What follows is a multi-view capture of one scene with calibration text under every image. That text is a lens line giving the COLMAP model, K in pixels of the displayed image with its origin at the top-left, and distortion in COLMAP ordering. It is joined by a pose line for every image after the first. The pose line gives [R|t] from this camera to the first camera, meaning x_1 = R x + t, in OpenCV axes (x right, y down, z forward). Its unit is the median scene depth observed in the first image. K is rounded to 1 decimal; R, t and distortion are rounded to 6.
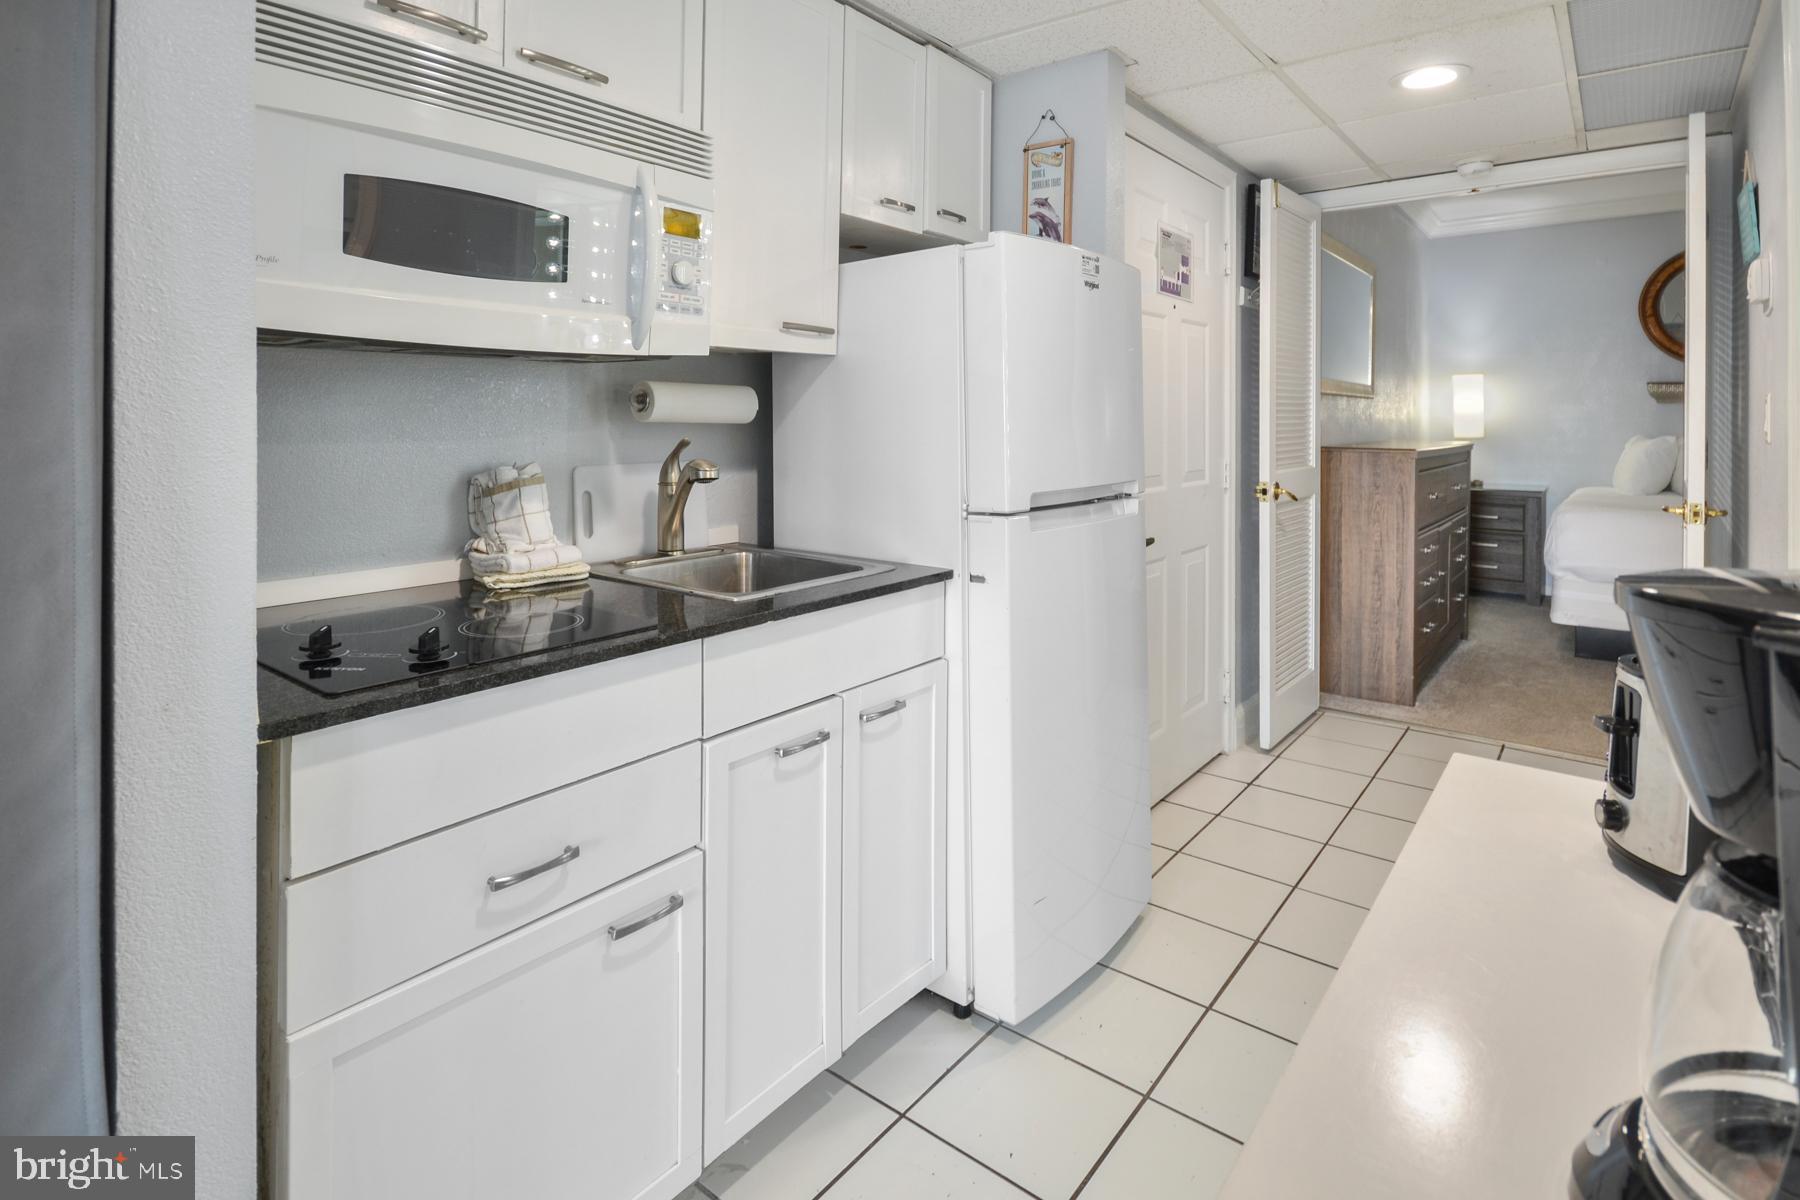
lens RADIAL K [[948.9, 0, 900.0], [0, 948.9, 600.0], [0, 0, 1]] dist [0.045147, -0.025780]
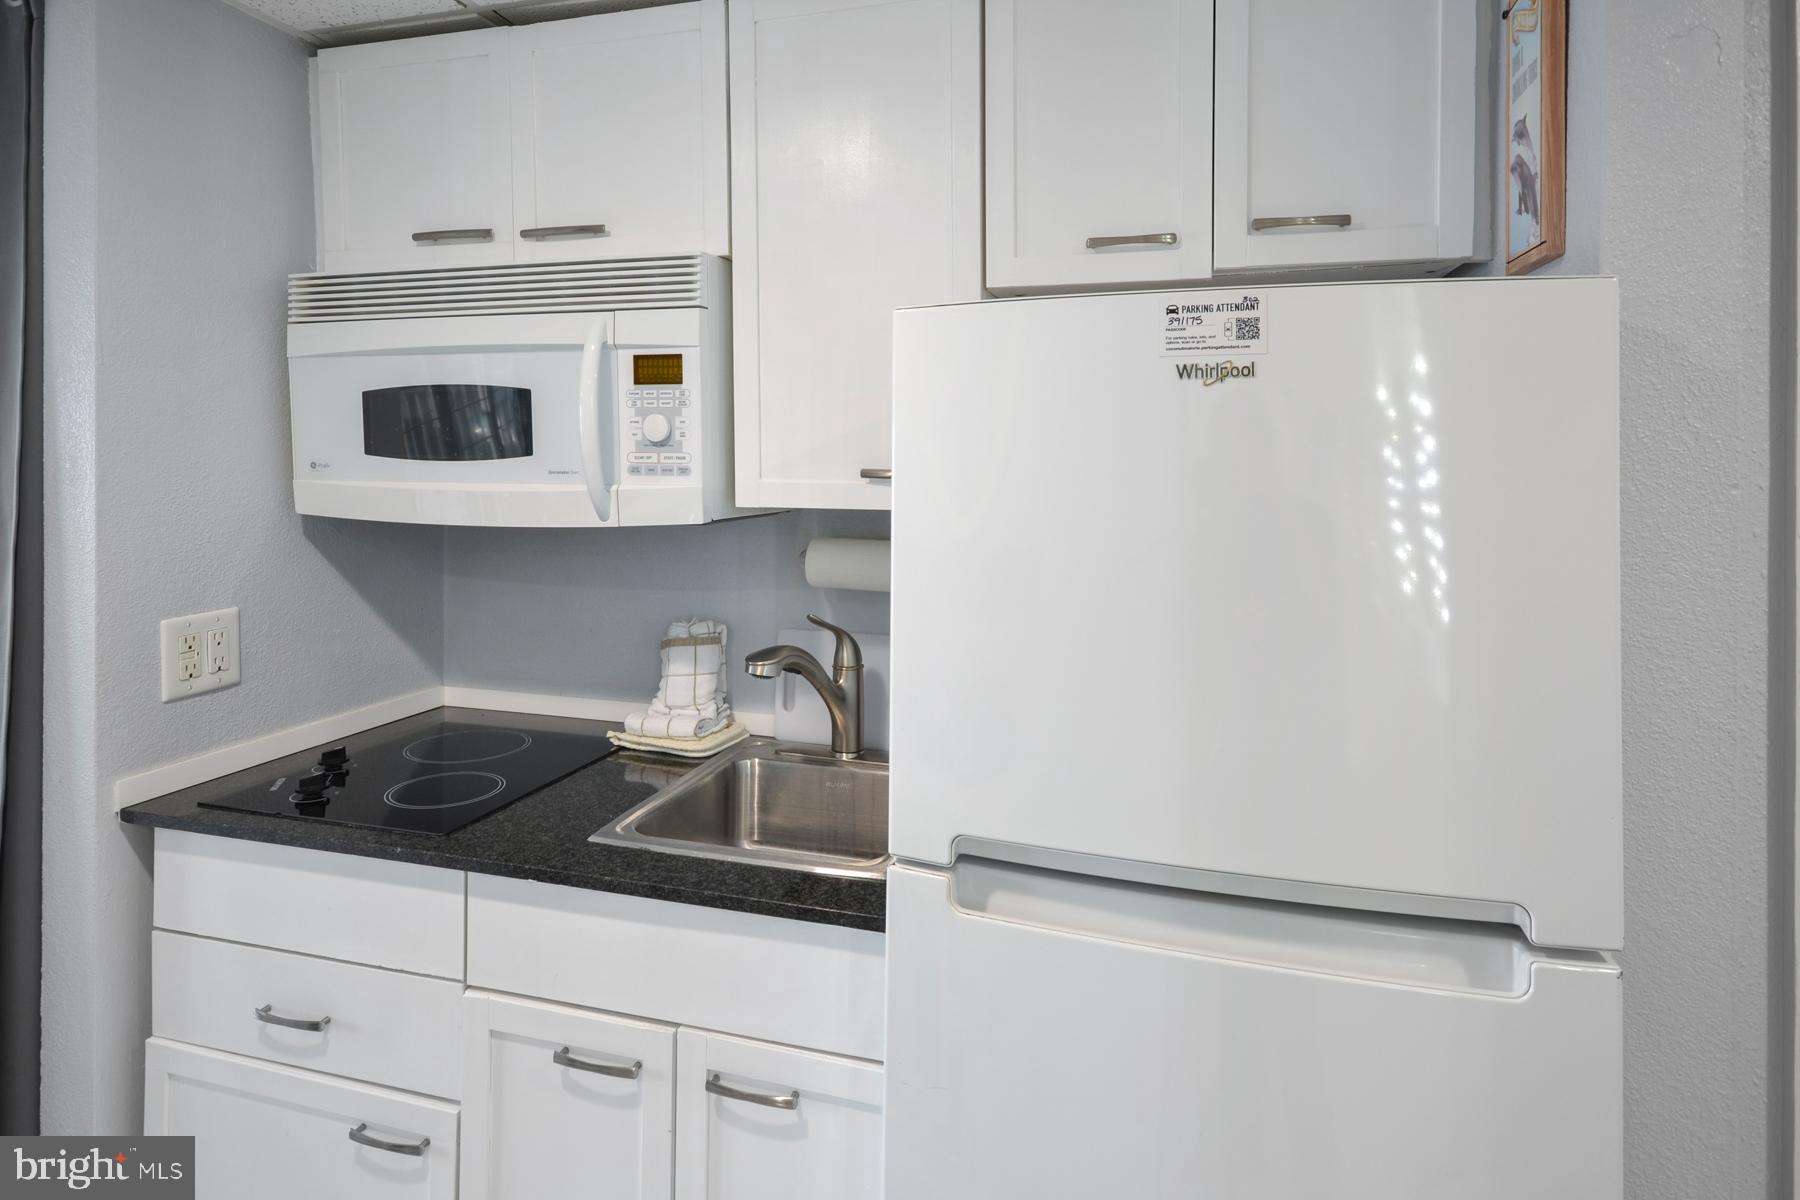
lens RADIAL K [[1040.9, 0, 900.0], [0, 1040.9, 600.0], [0, 0, 1]] dist [0.019802, -0.000130]
pose [[0.338672, 0.127319, -0.932251, 0.668584], [-0.173841, 0.982212, 0.070988, -0.288317], [0.924706, 0.138022, 0.354781, 0.869060]]
